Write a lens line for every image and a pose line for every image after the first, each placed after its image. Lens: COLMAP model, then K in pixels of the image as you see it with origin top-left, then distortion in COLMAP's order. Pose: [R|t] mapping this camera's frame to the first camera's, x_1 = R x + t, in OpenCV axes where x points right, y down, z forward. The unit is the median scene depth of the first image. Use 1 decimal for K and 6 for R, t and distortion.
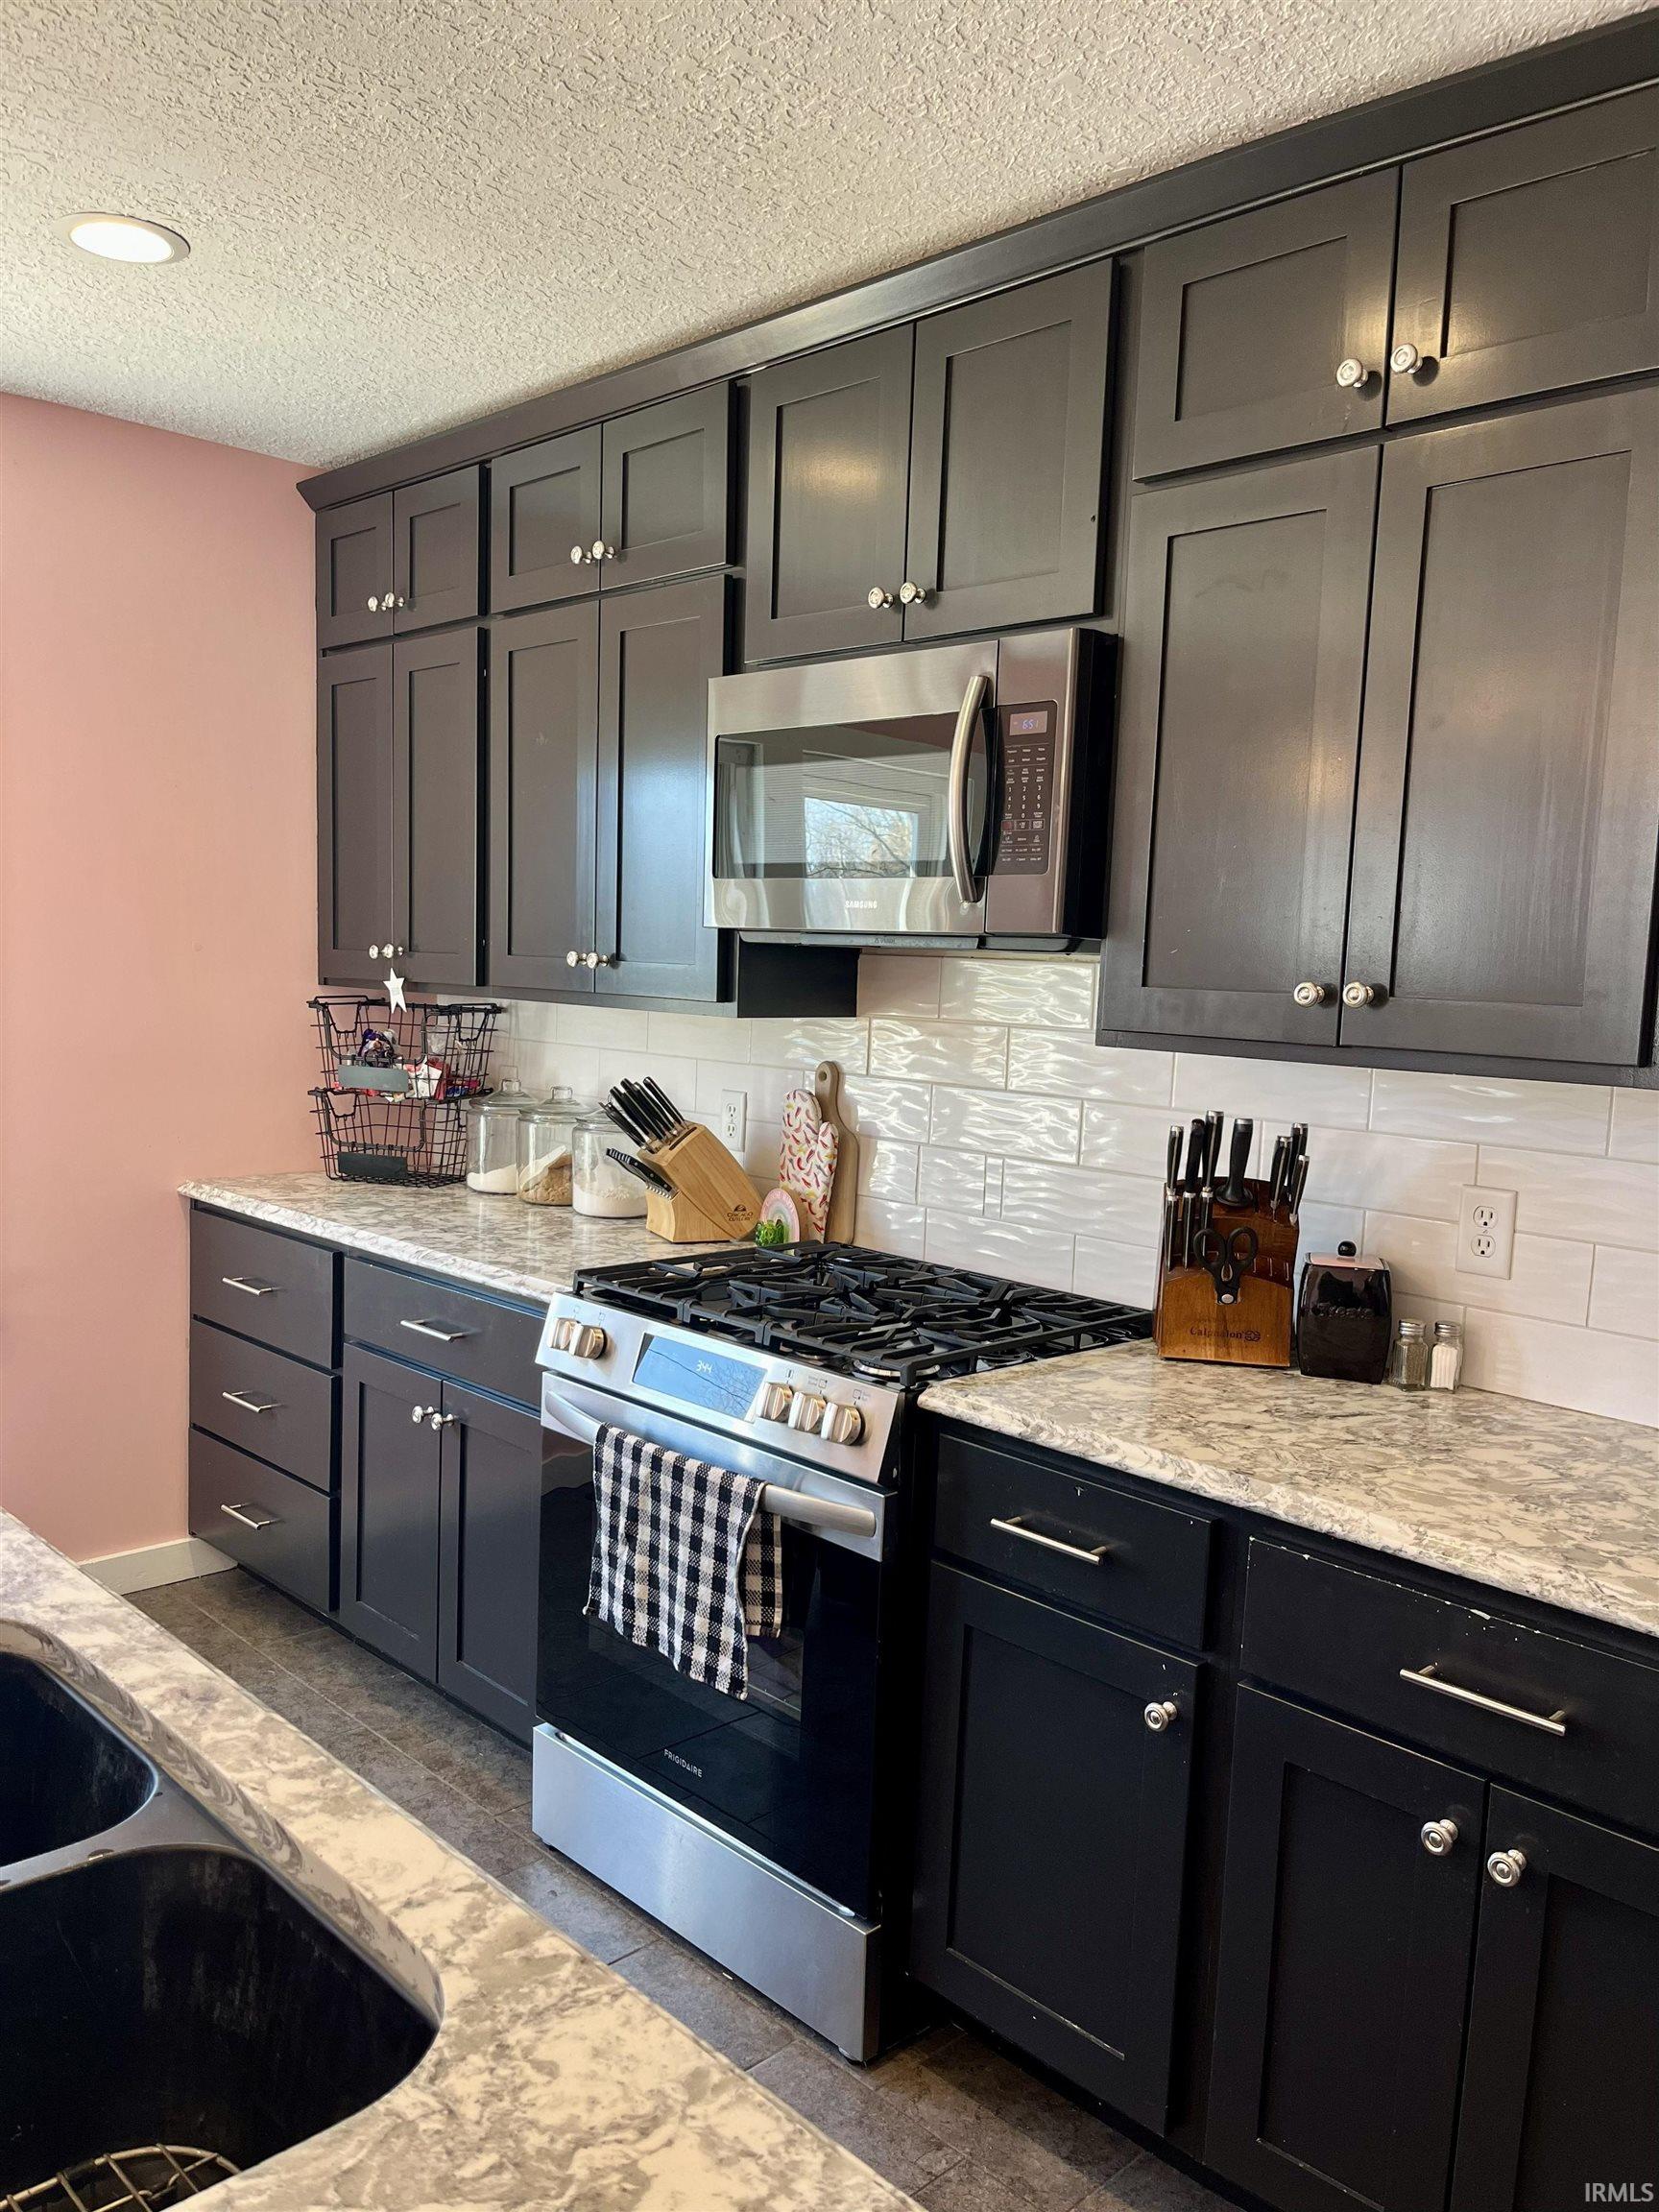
lens RADIAL K [[1697.4, 0, 823.2], [0, 1697.4, 1121.7], [0, 0, 1]] dist [0.050876, -0.059057]
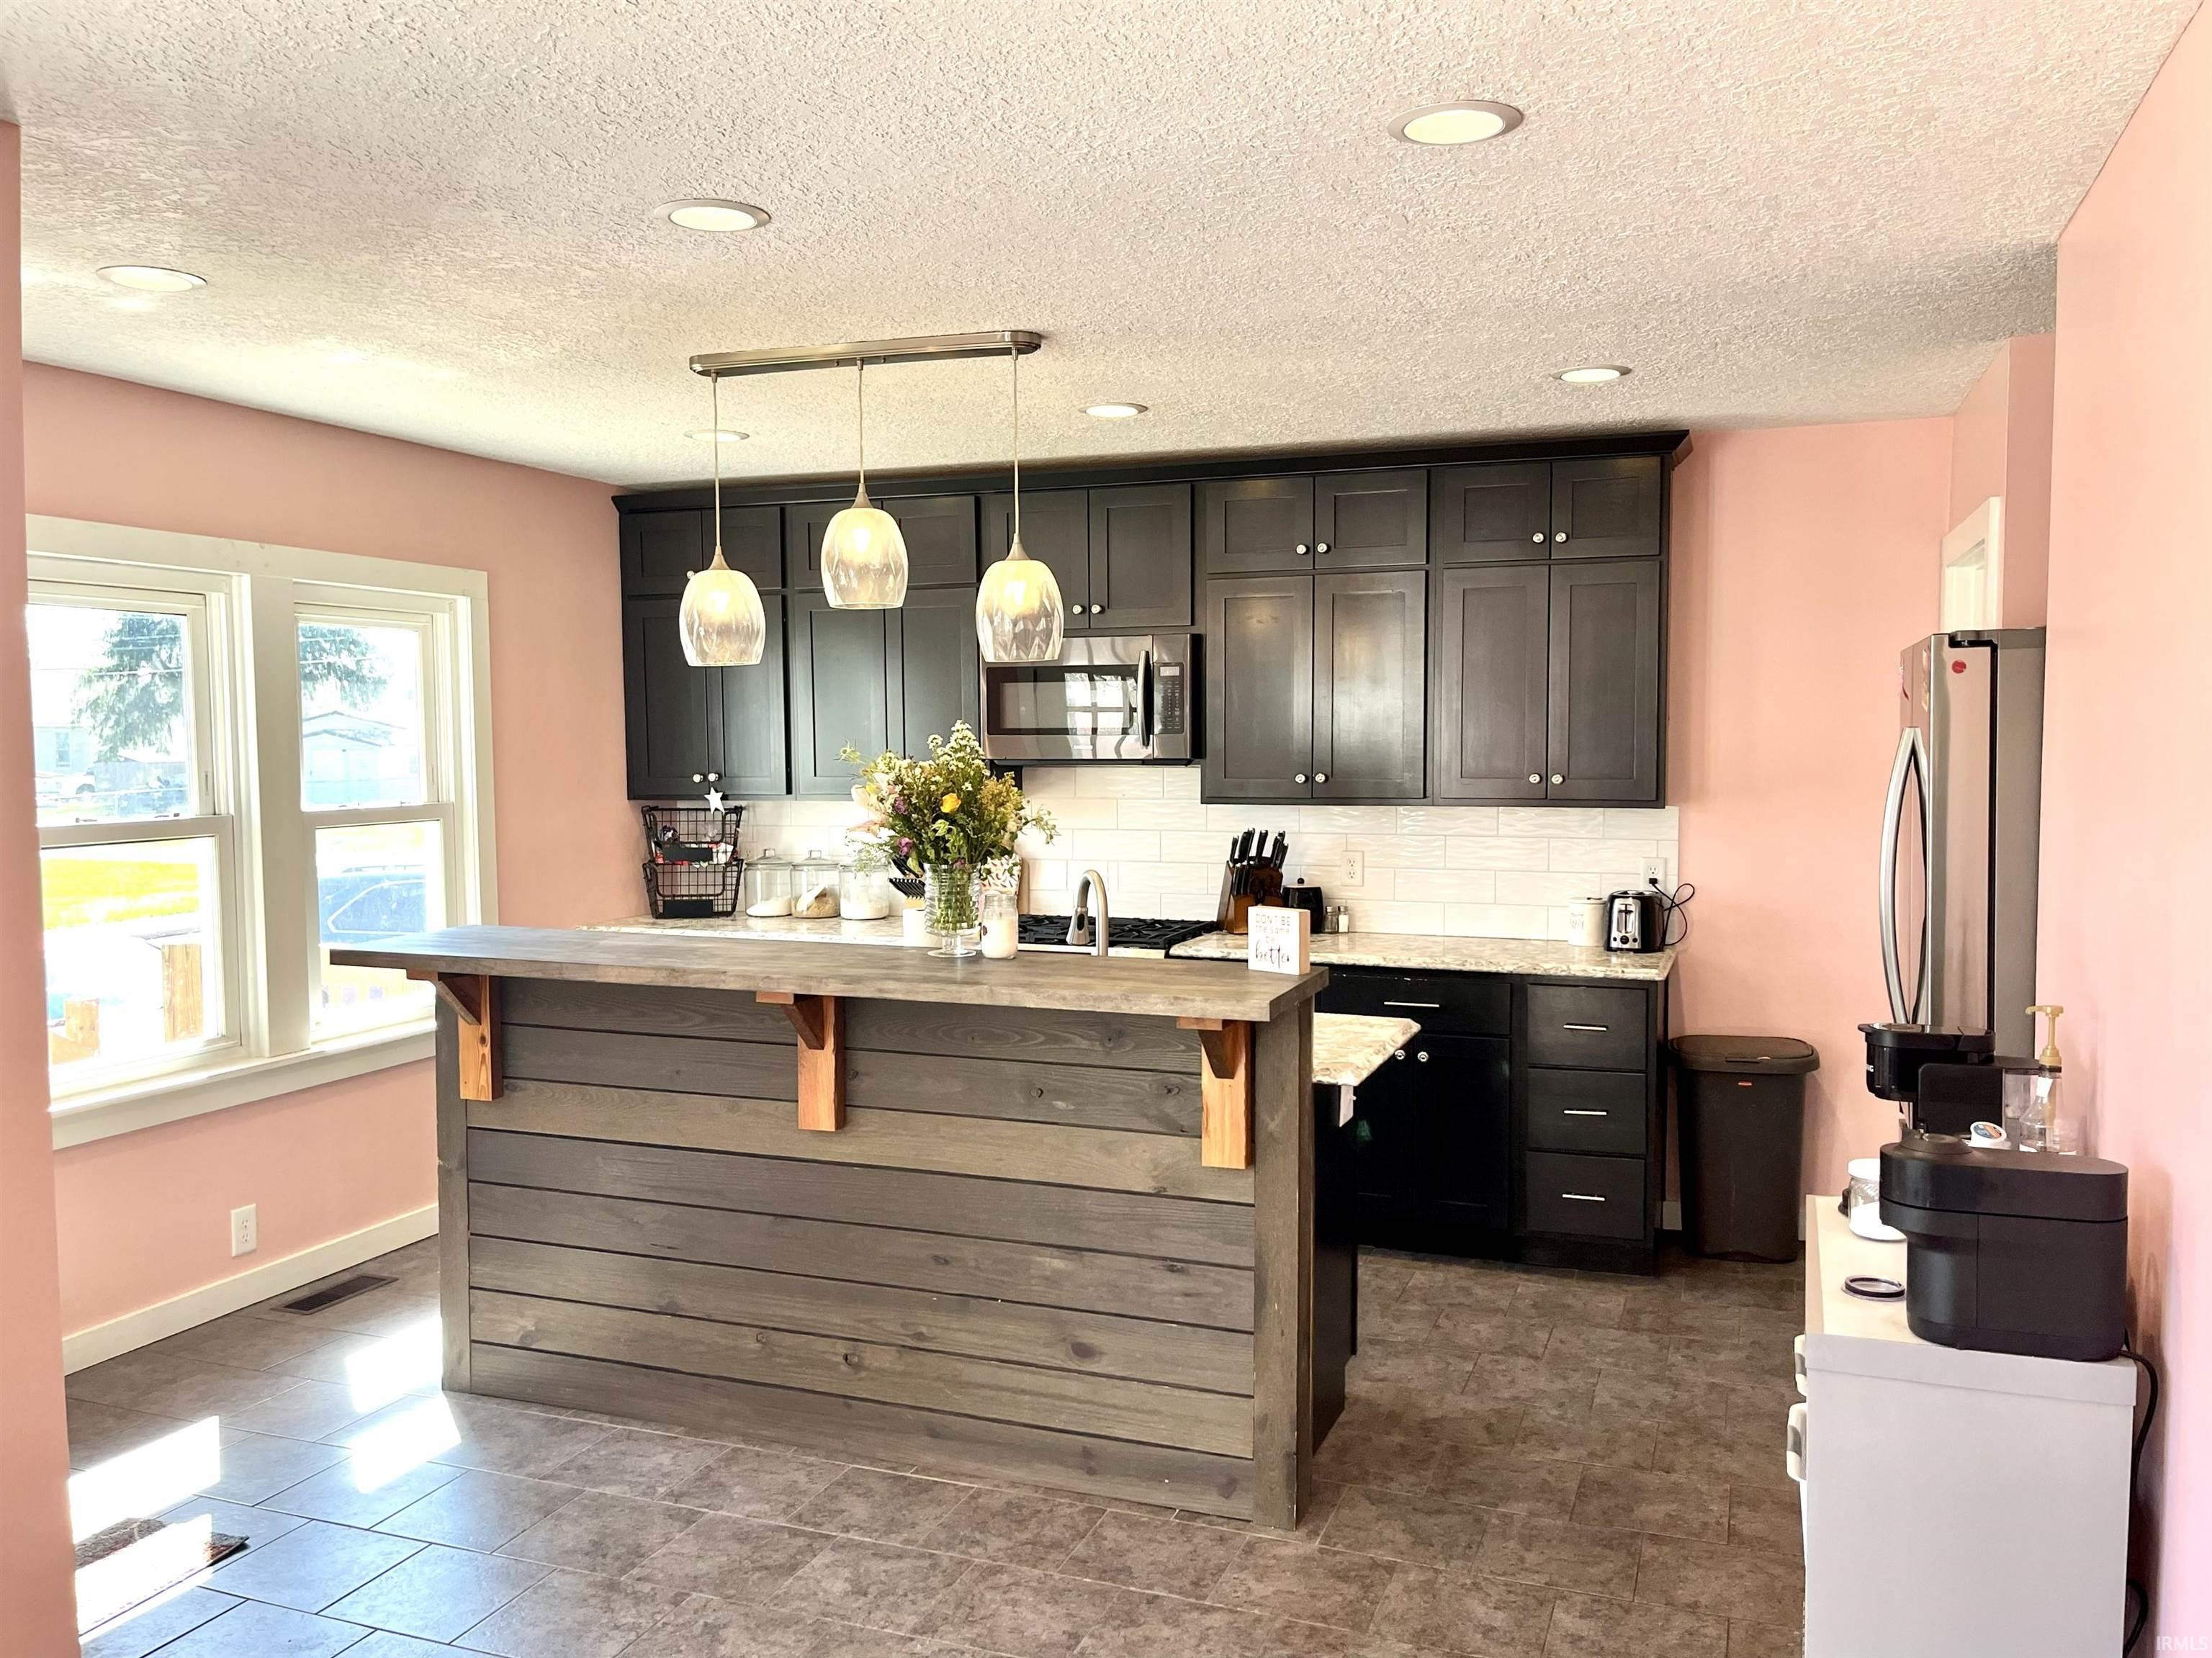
lens RADIAL K [[1697.2, 0, 1114.5], [0, 1697.2, 840.1], [0, 0, 1]] dist [0.050876, -0.059057]
pose [[0.899042, -0.067009, 0.432705, -0.967798], [0.081055, 0.996610, -0.014075, 0.027948], [-0.430295, 0.047727, 0.901426, -1.064463]]
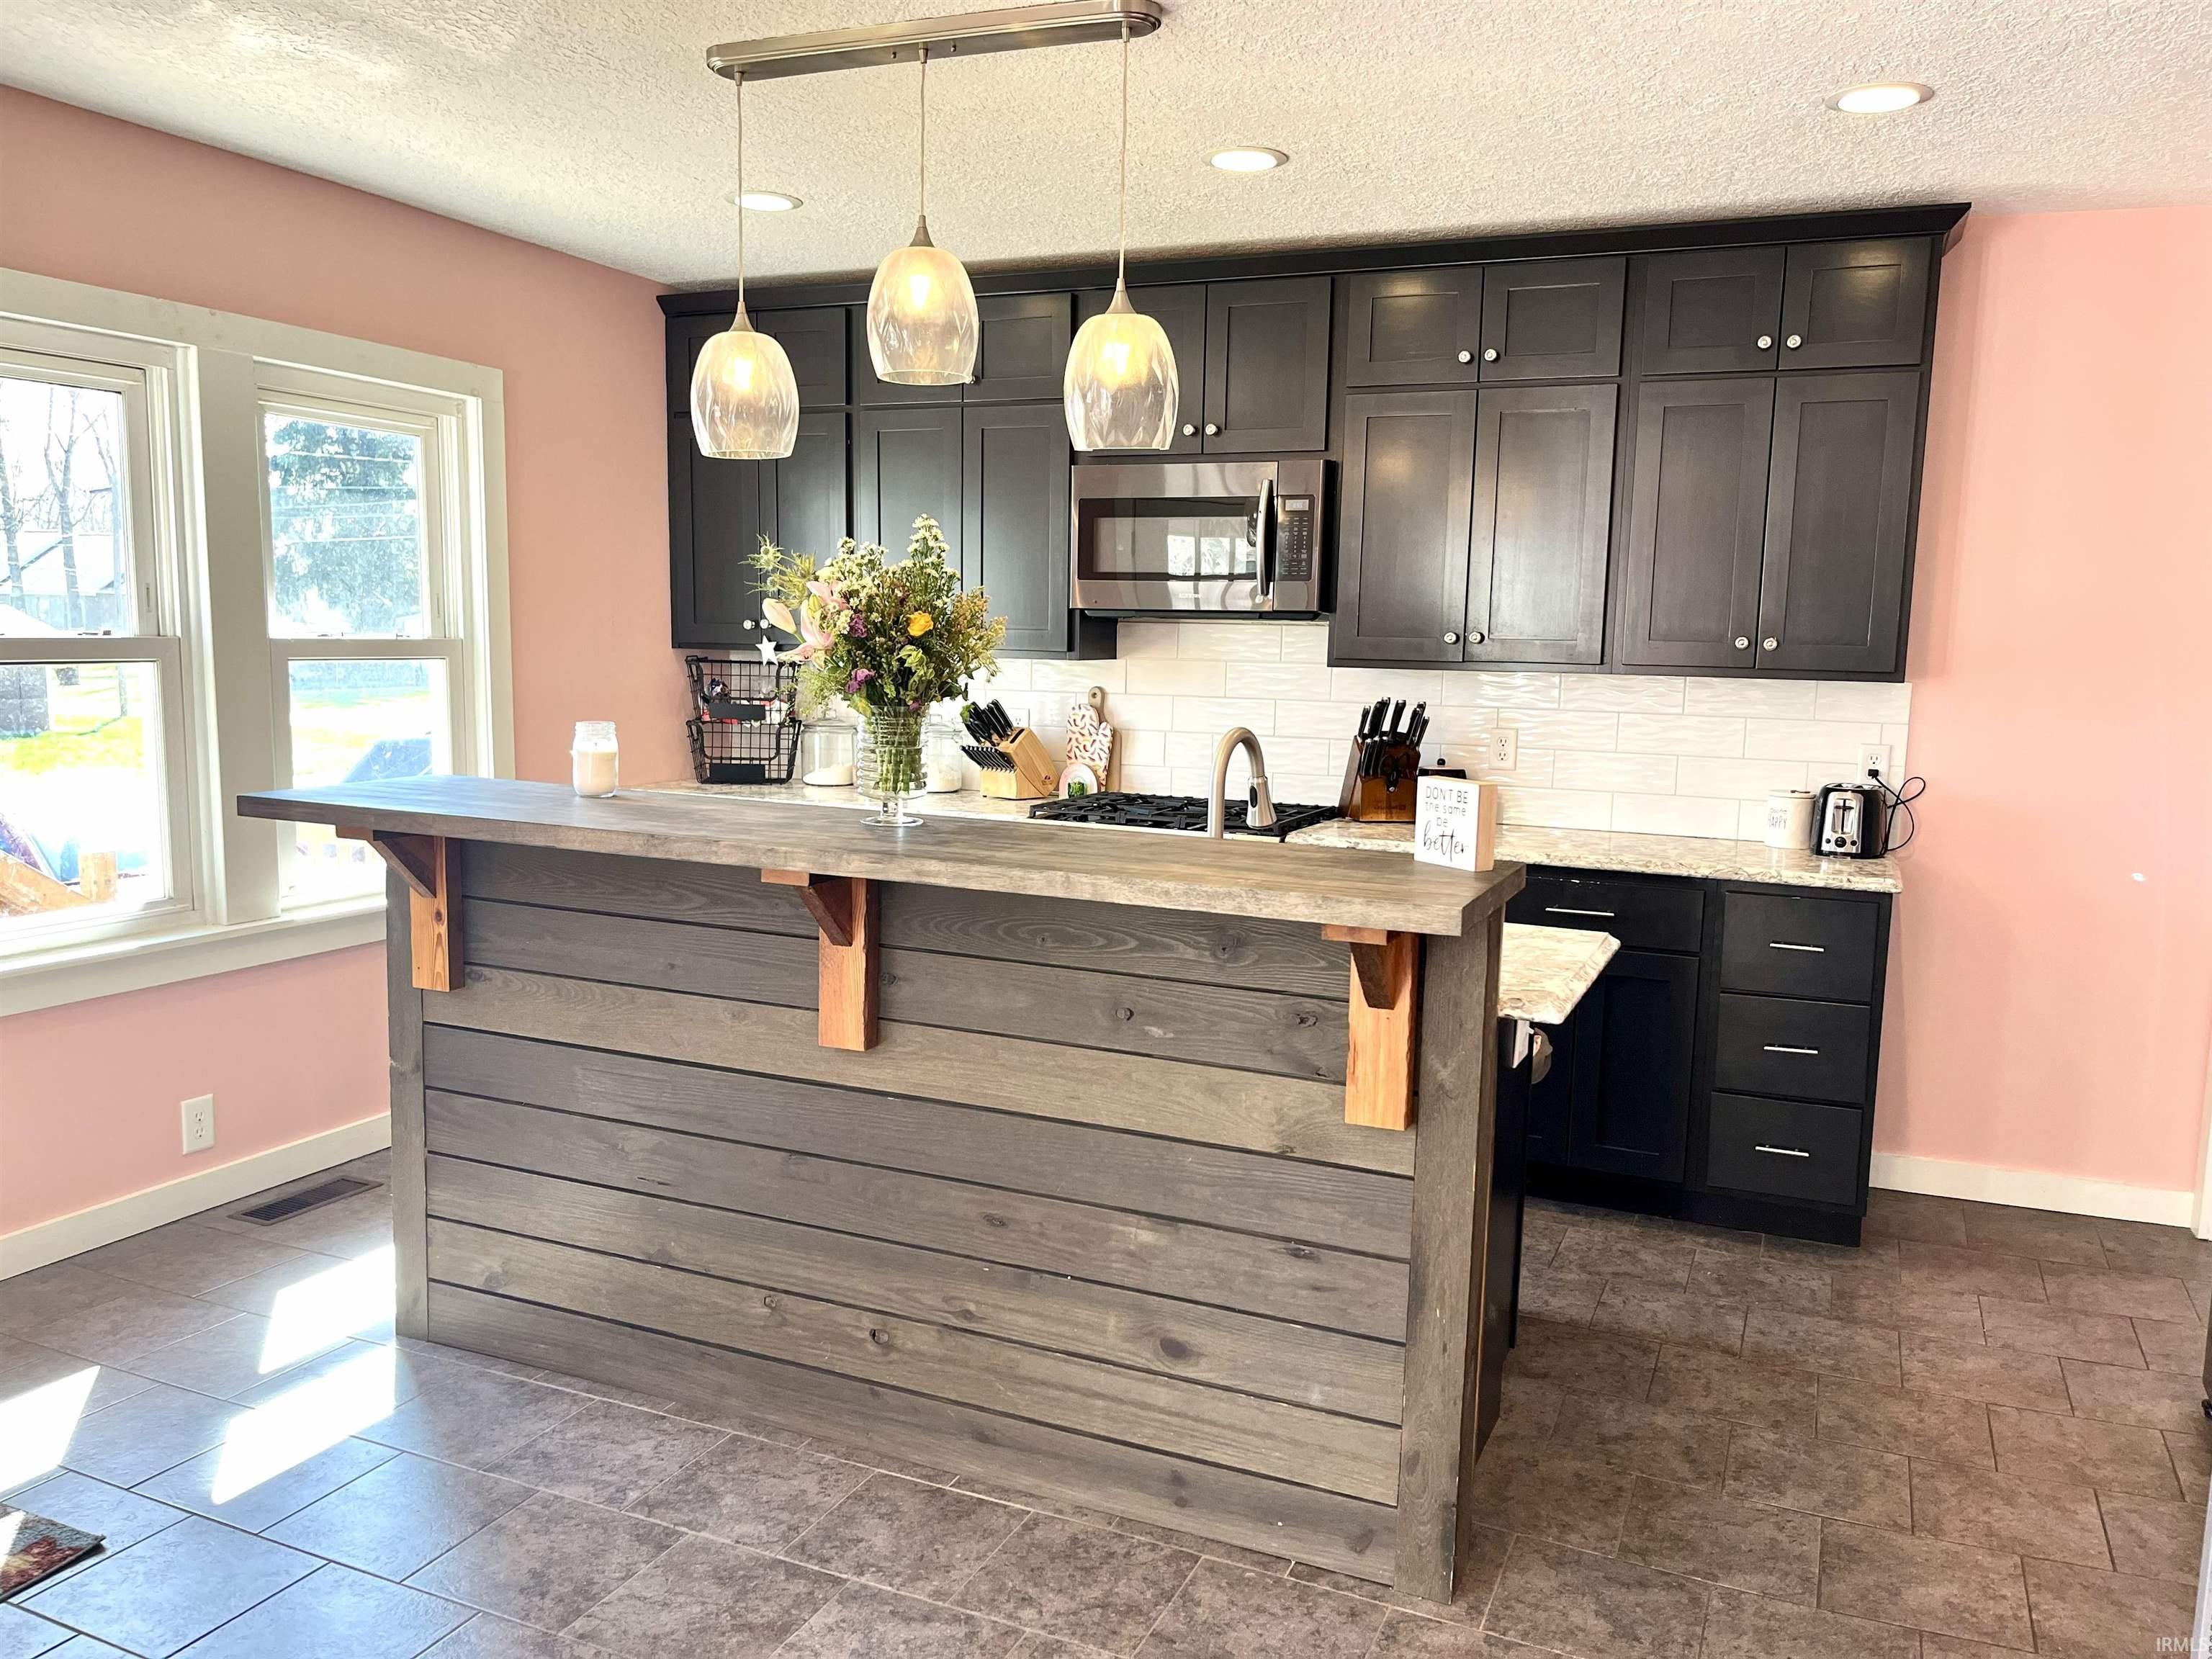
lens RADIAL K [[1697.4, 0, 1097.8], [0, 1697.4, 867.4], [0, 0, 1]] dist [0.050876, -0.059057]
pose [[0.926558, -0.070631, 0.369460, -0.841481], [0.050981, 0.996730, 0.062694, 0.050533], [-0.372680, -0.039254, 0.927129, -0.755225]]
